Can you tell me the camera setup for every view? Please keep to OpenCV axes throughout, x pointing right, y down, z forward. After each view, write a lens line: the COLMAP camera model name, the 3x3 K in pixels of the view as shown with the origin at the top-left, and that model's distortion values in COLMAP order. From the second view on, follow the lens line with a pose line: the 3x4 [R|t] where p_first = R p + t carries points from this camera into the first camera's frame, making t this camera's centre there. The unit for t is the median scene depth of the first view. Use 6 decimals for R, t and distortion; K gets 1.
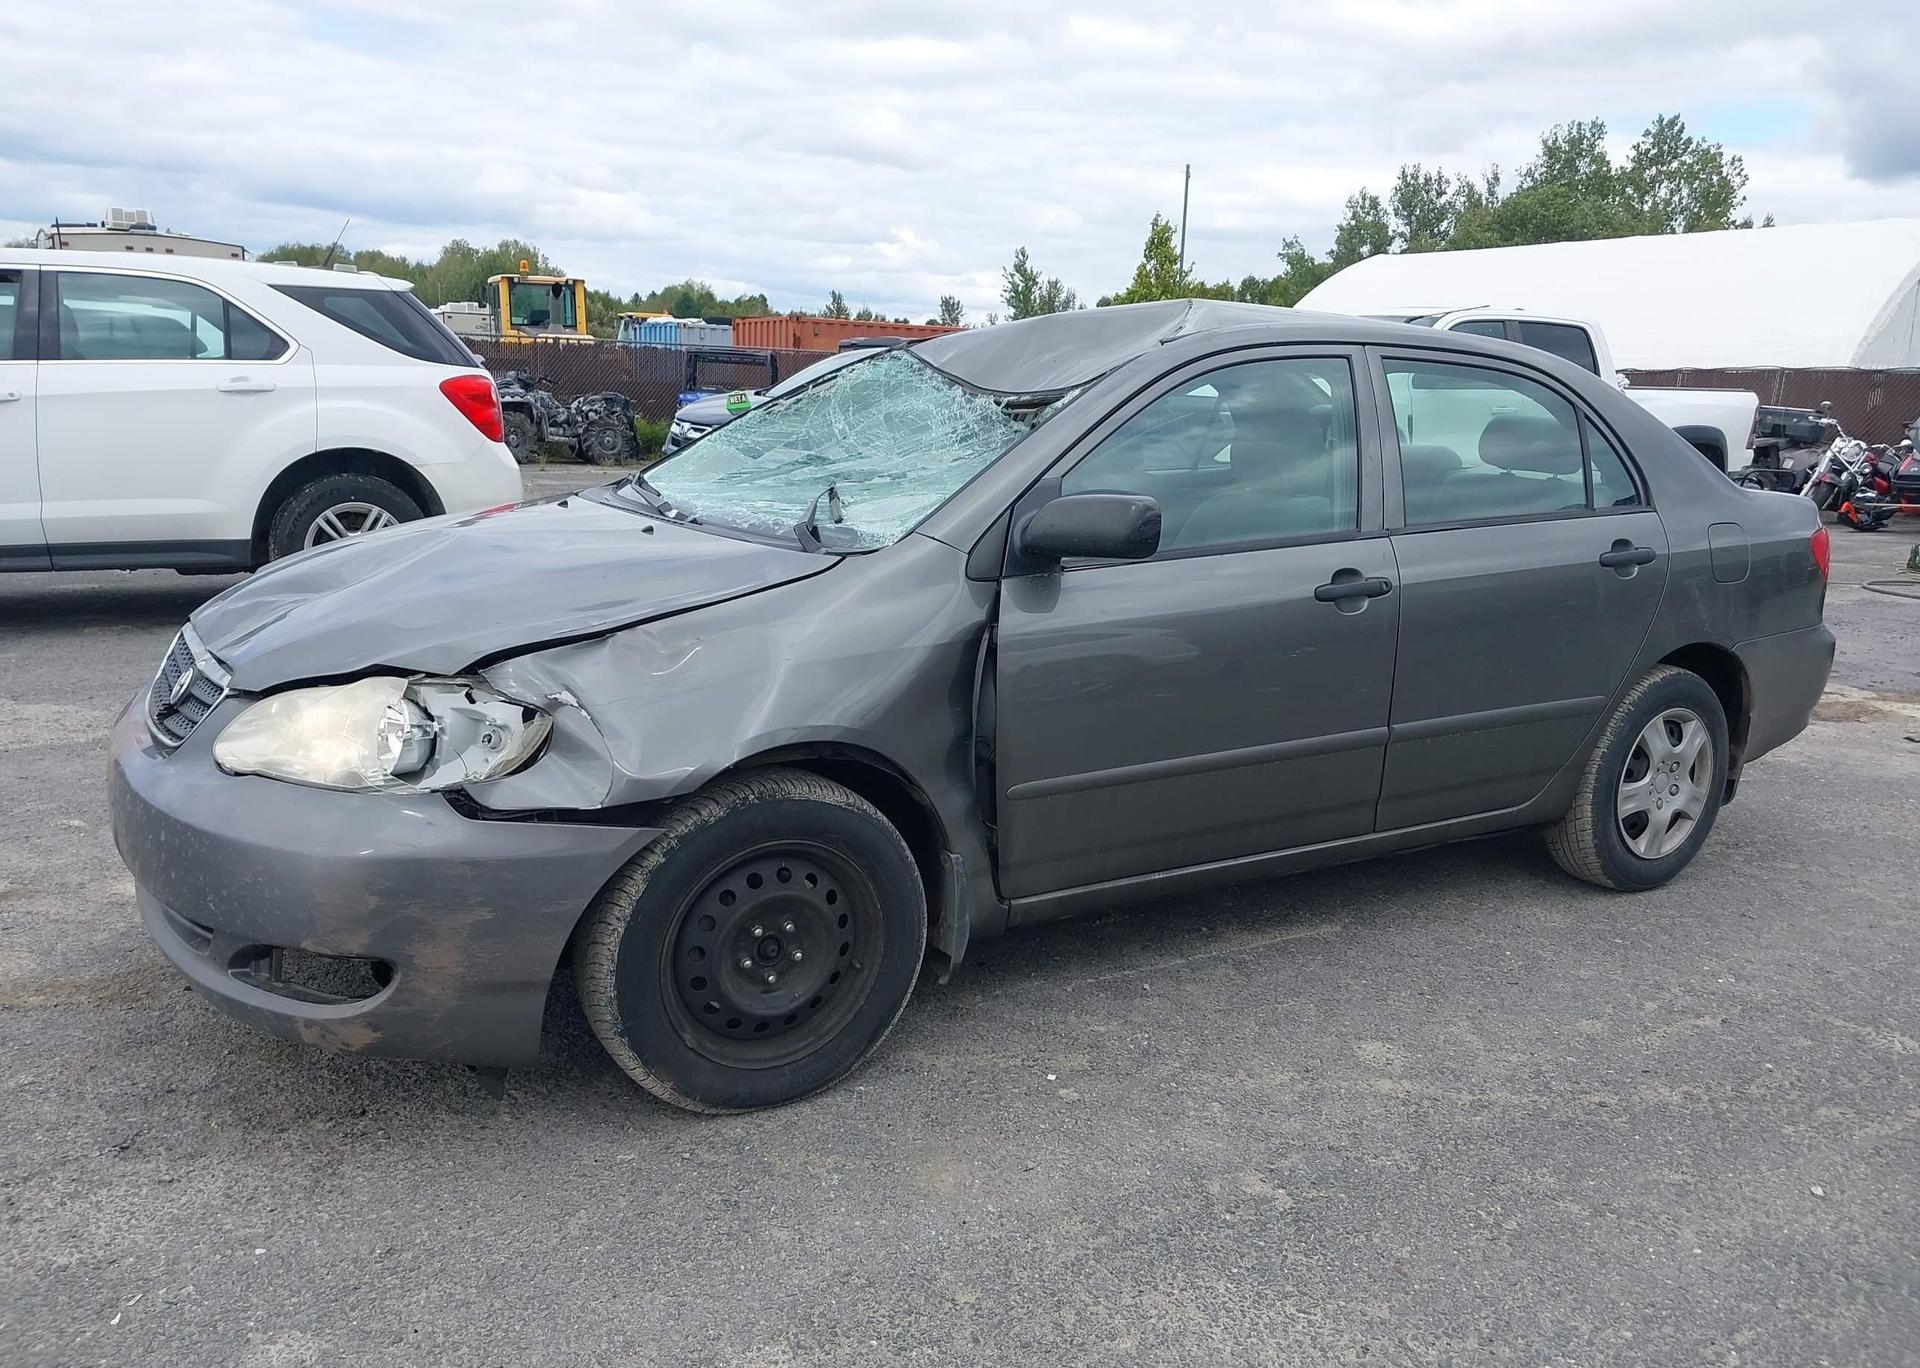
lens RADIAL K [[1507.4, 0, 974.1], [0, 1507.4, 686.2], [0, 0, 1]] dist [0.045255, -0.072779]
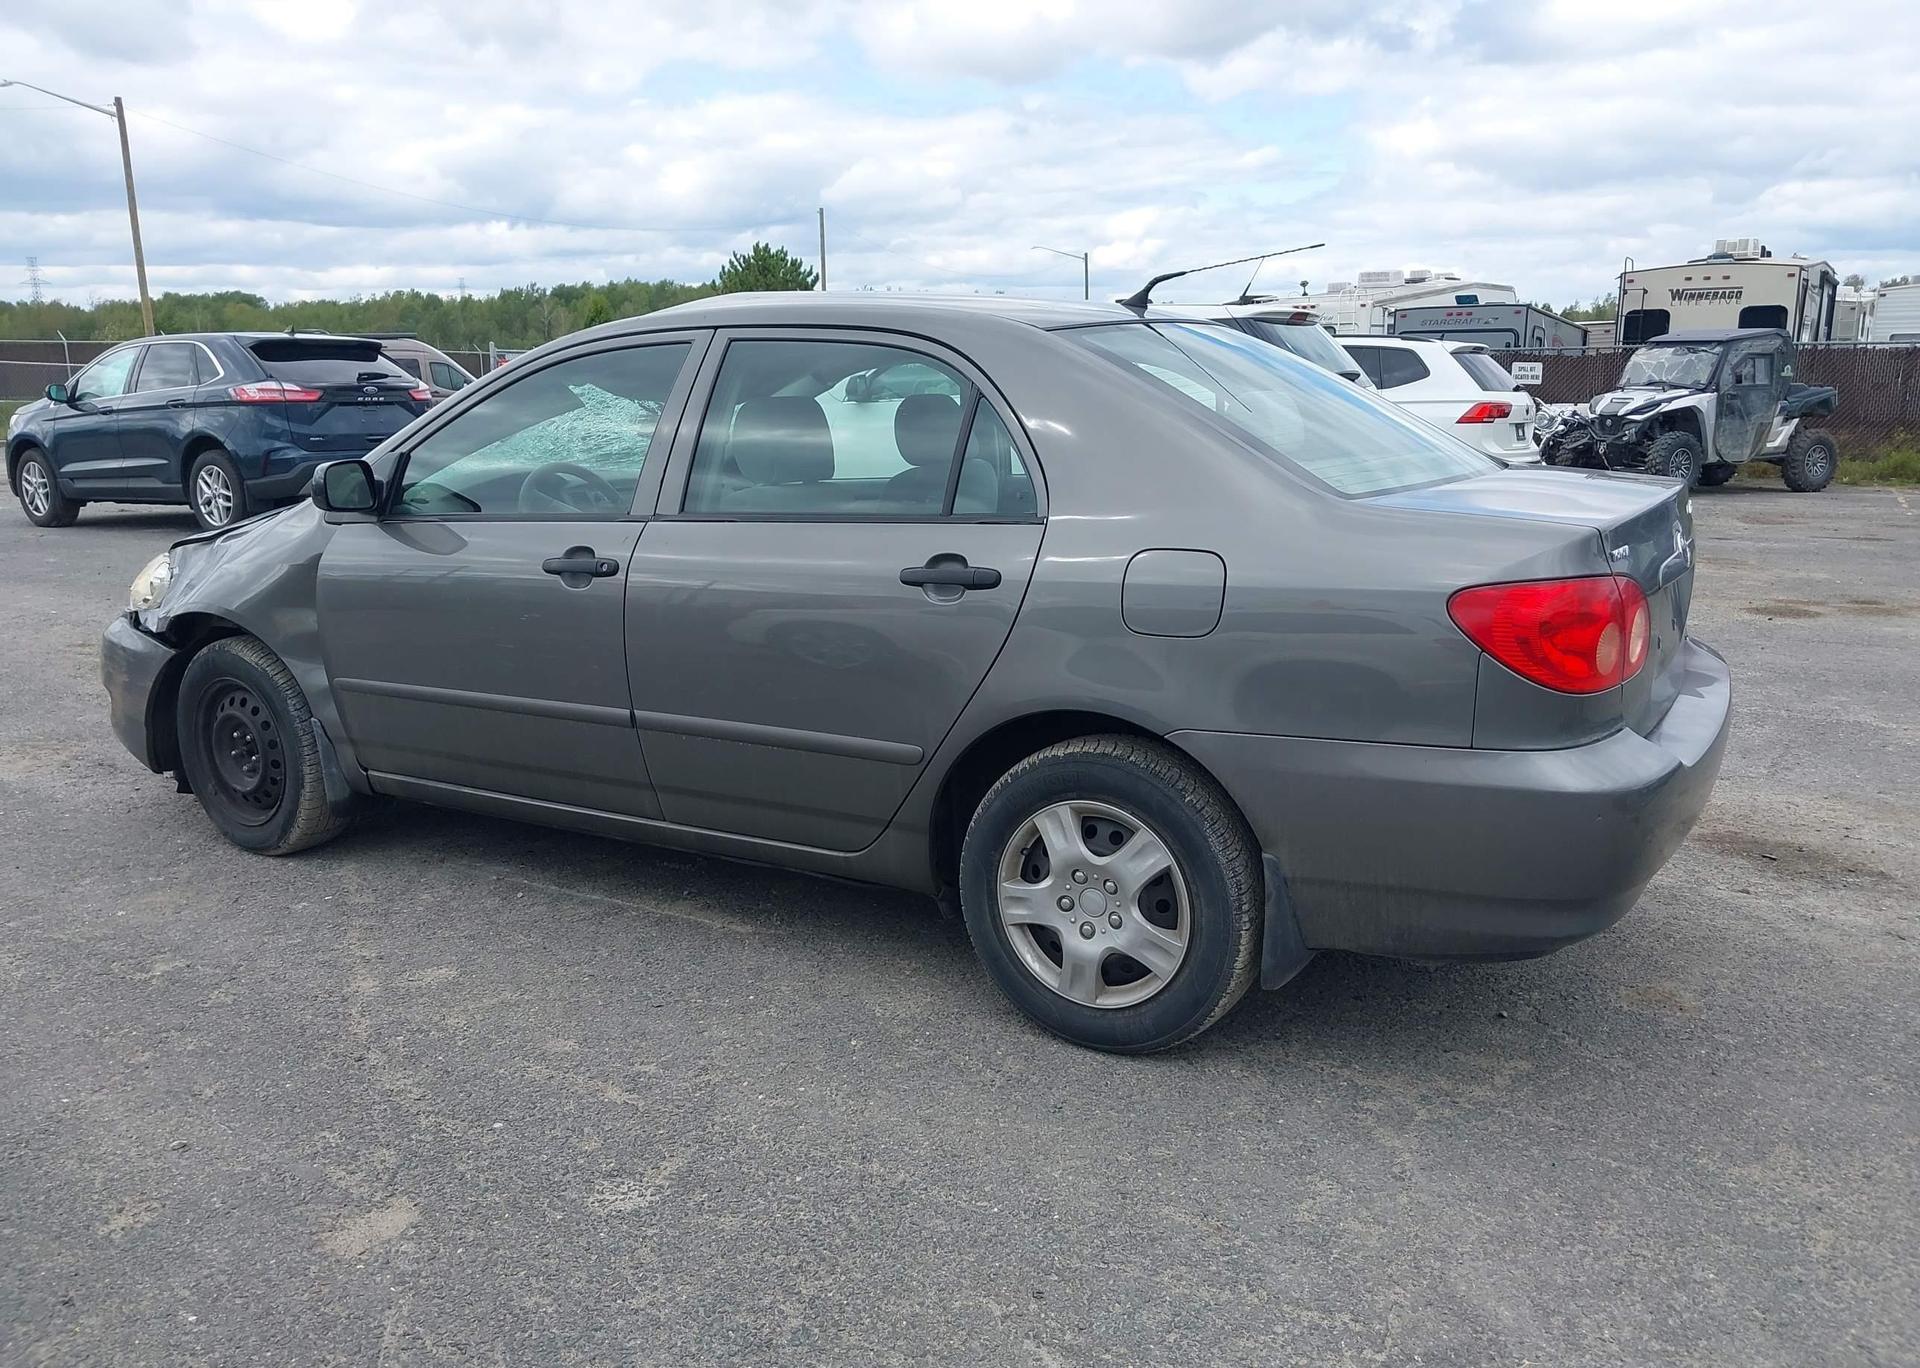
lens RADIAL K [[1518.0, 0, 972.6], [0, 1518.0, 693.8], [0, 0, 1]] dist [0.033538, -0.042866]
pose [[0.458455, 0.142023, -0.877296, 1.422868], [-0.157061, 0.984558, 0.077311, -0.109738], [0.874729, 0.102346, 0.473682, 0.816621]]
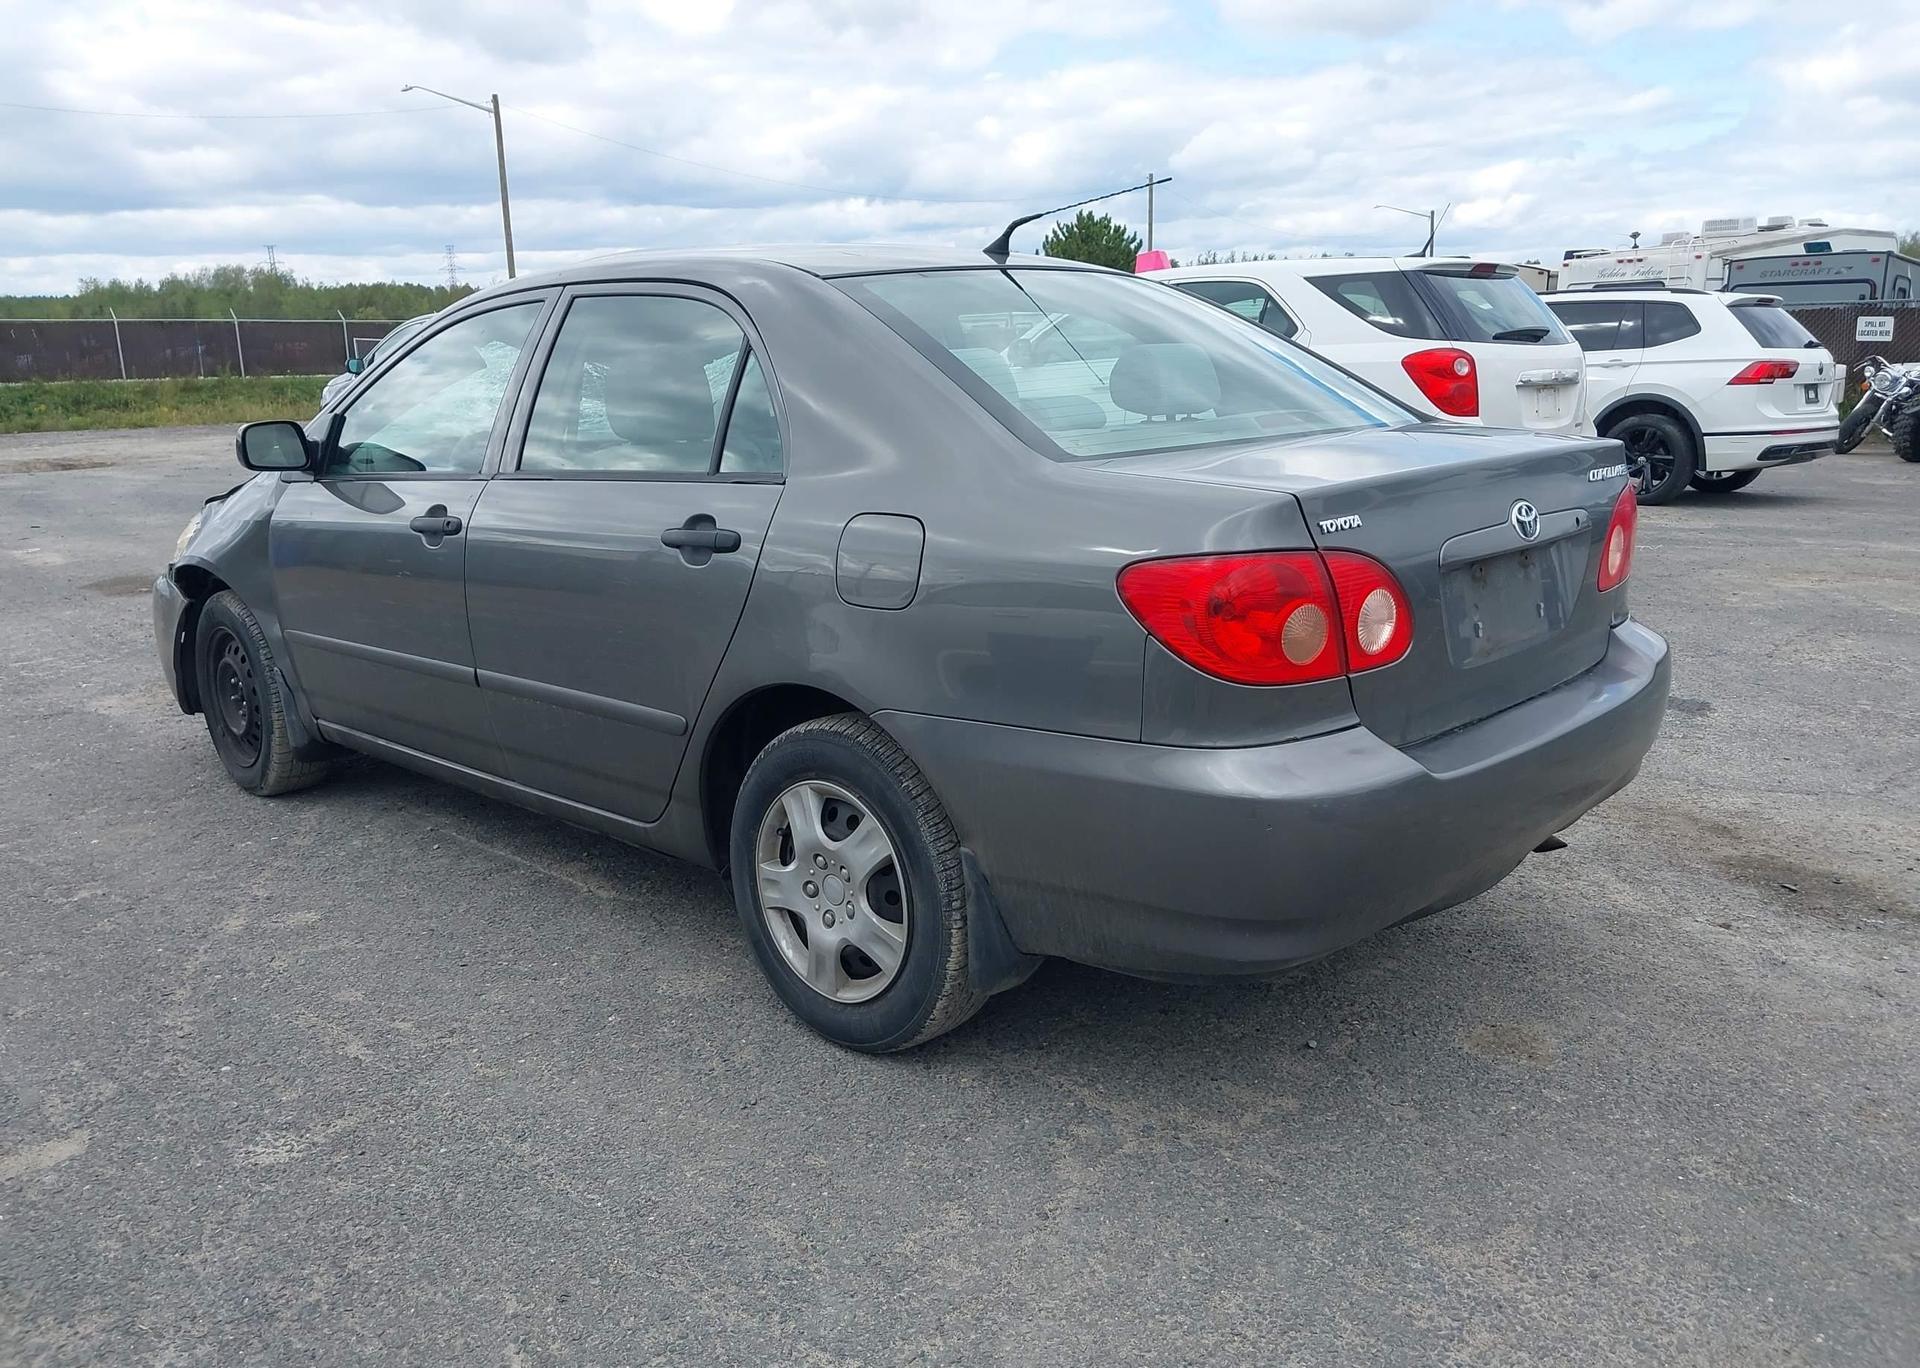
lens RADIAL K [[1526.7, 0, 966.1], [0, 1526.7, 687.6], [0, 0, 1]] dist [0.015429, -0.009208]
pose [[0.253163, 0.167926, -0.952738, 1.498831], [-0.168681, 0.977396, 0.127450, -0.164469], [0.952604, 0.128443, 0.275767, 1.168462]]
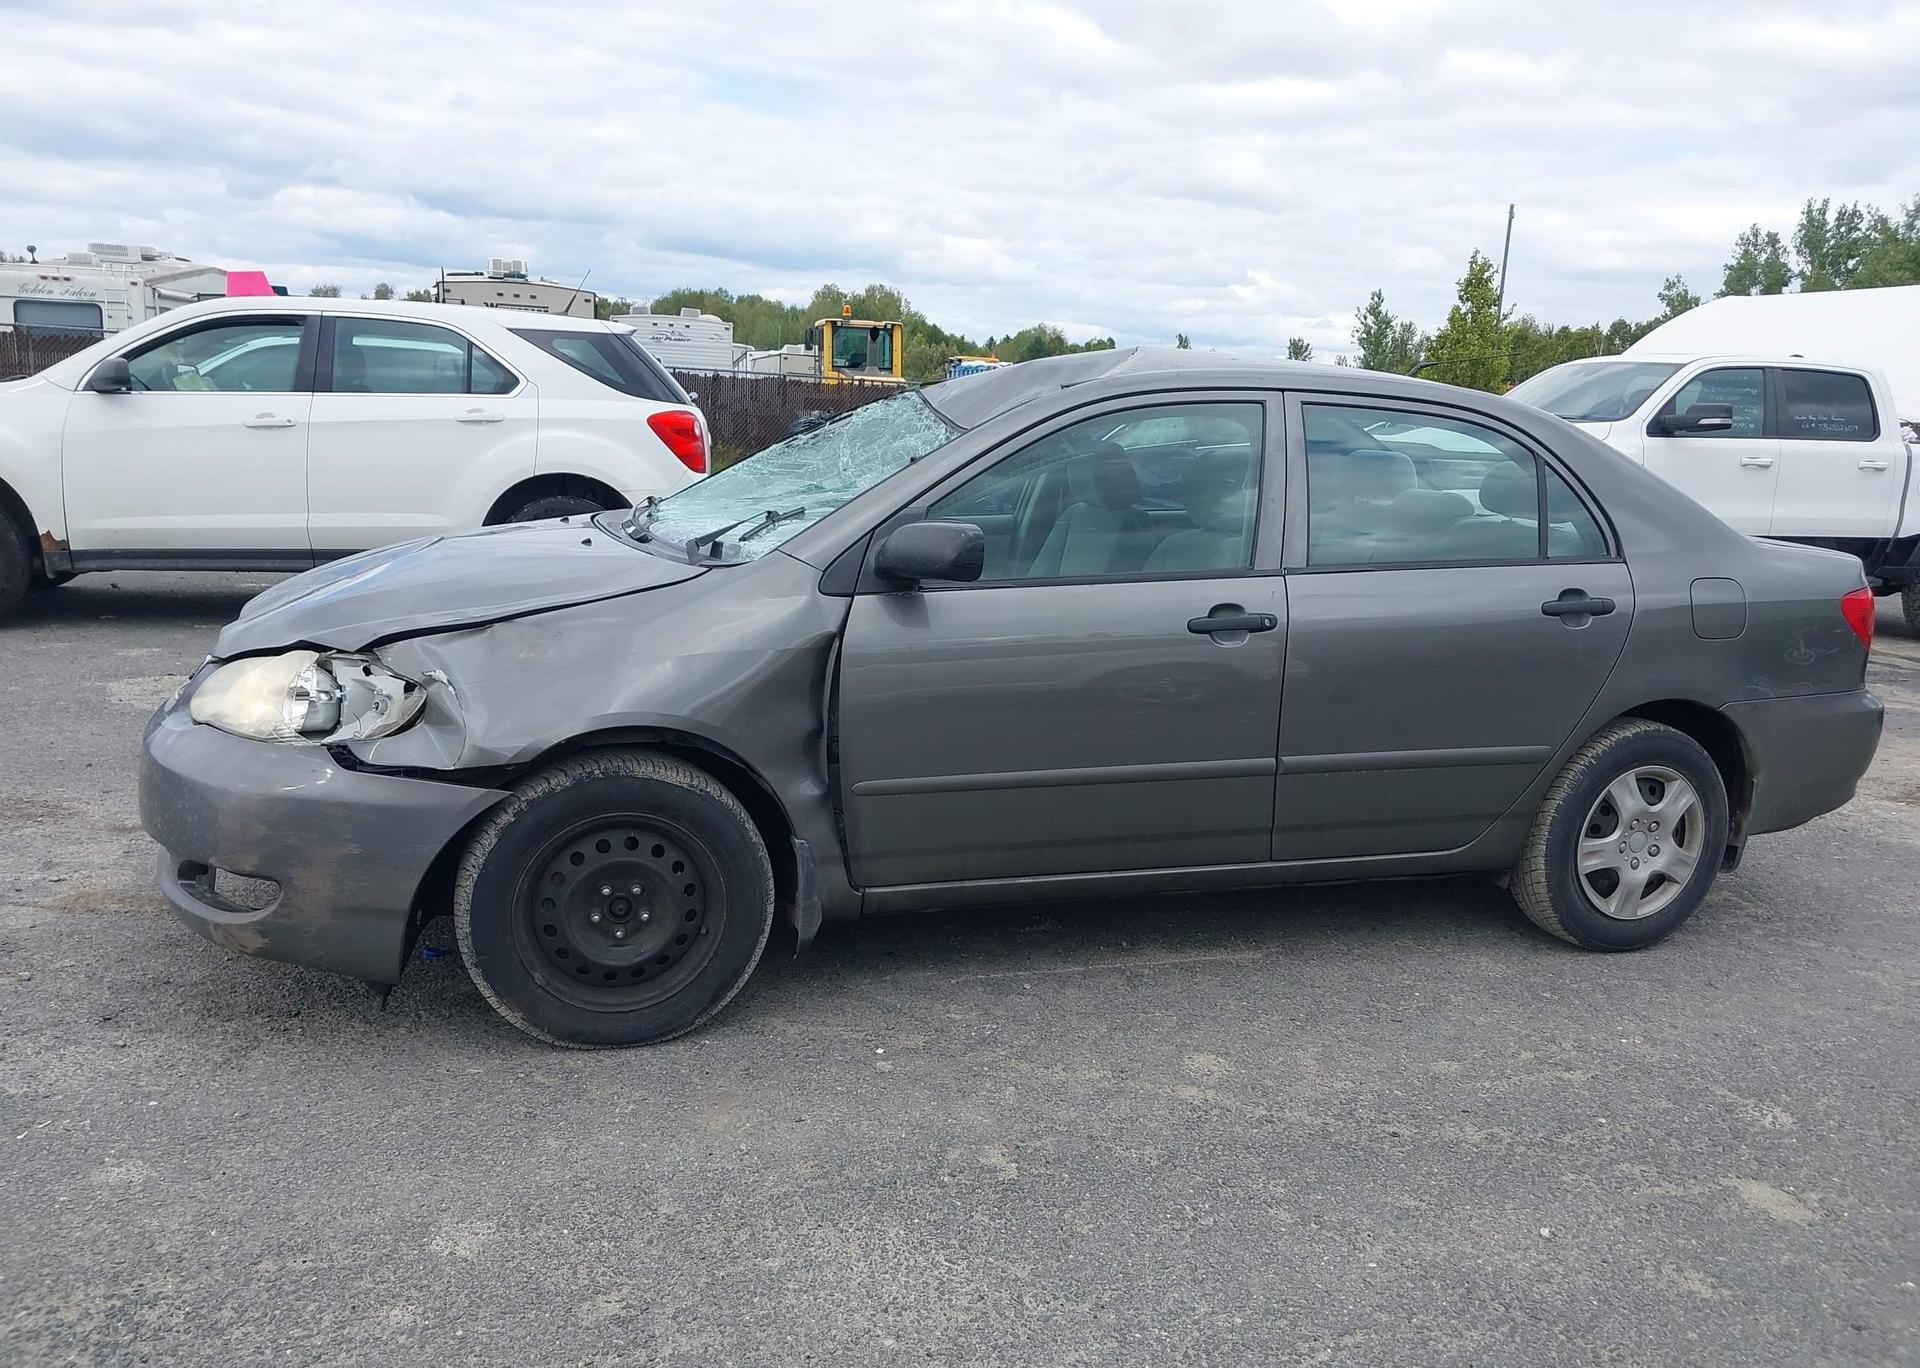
lens RADIAL K [[1526.7, 0, 966.1], [0, 1526.7, 687.6], [0, 0, 1]] dist [0.015429, -0.009208]
pose [[0.974784, 0.052761, -0.216823, 0.329131], [-0.058825, 0.998035, -0.021603, 0.015695], [0.215257, 0.033813, 0.975972, -0.070531]]
